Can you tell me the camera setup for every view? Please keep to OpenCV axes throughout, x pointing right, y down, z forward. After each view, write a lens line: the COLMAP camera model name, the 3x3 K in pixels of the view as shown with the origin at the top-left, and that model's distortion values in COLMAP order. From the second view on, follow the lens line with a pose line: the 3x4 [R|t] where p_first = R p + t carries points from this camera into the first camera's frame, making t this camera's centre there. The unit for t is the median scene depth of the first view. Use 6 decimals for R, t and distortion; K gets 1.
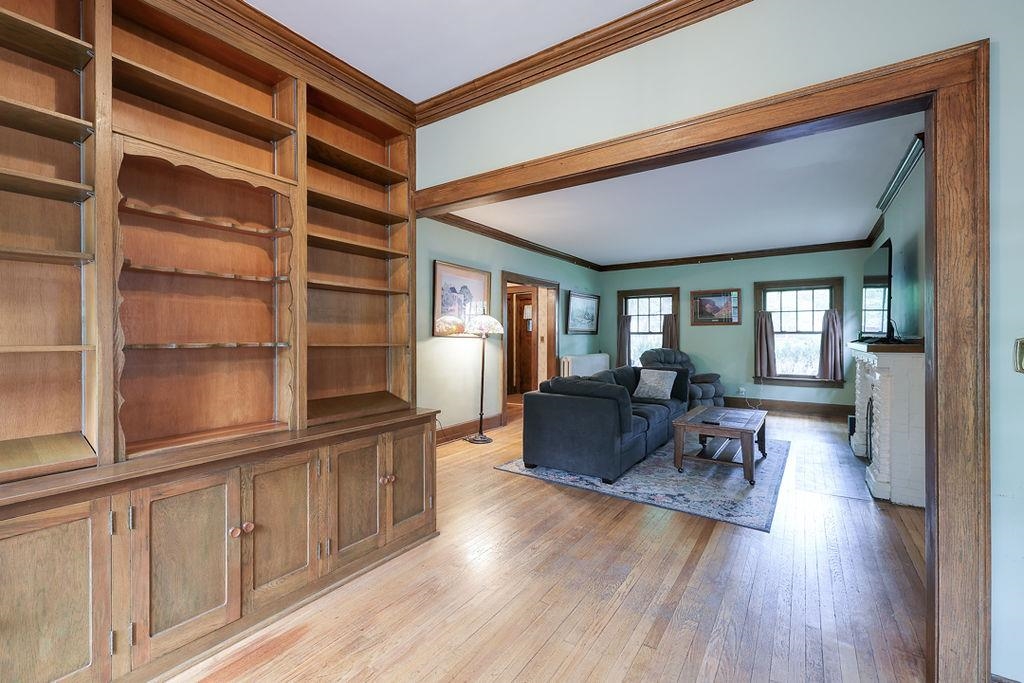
lens RADIAL K [[430.8, 0, 509.4], [0, 430.8, 335.6], [0, 0, 1]] dist [-0.000627, -0.000173]
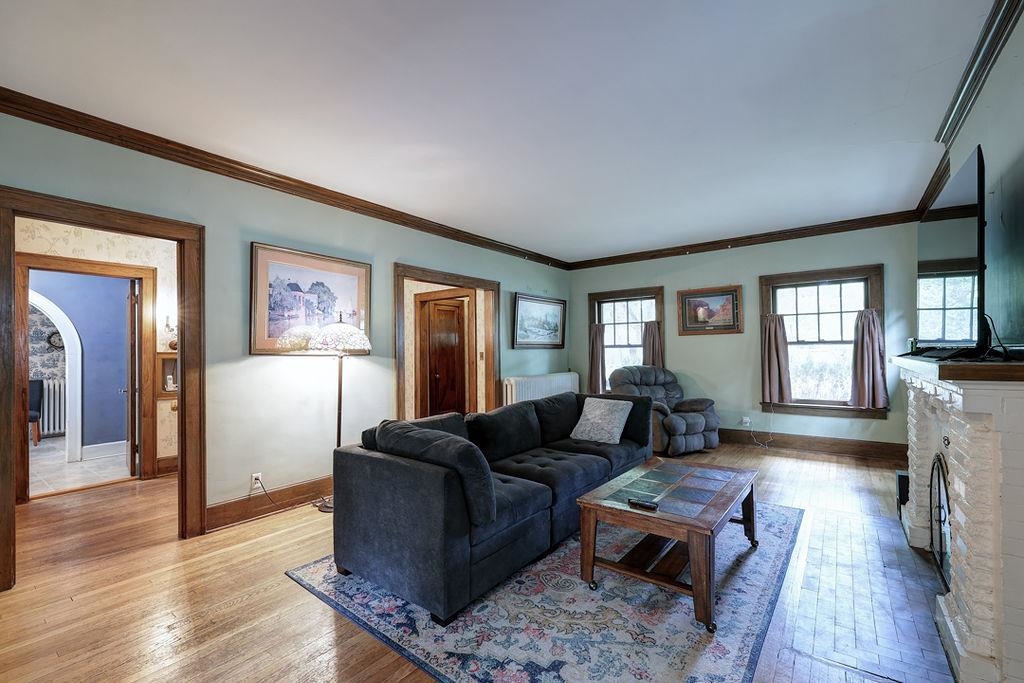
lens RADIAL K [[430.8, 0, 513.0], [0, 430.8, 346.7], [0, 0, 1]] dist [-0.000627, -0.000173]
pose [[0.998504, -0.013744, -0.052932, 0.199602], [0.013262, 0.999867, -0.009441, 0.000087], [0.053054, 0.008725, 0.998554, 0.258057]]
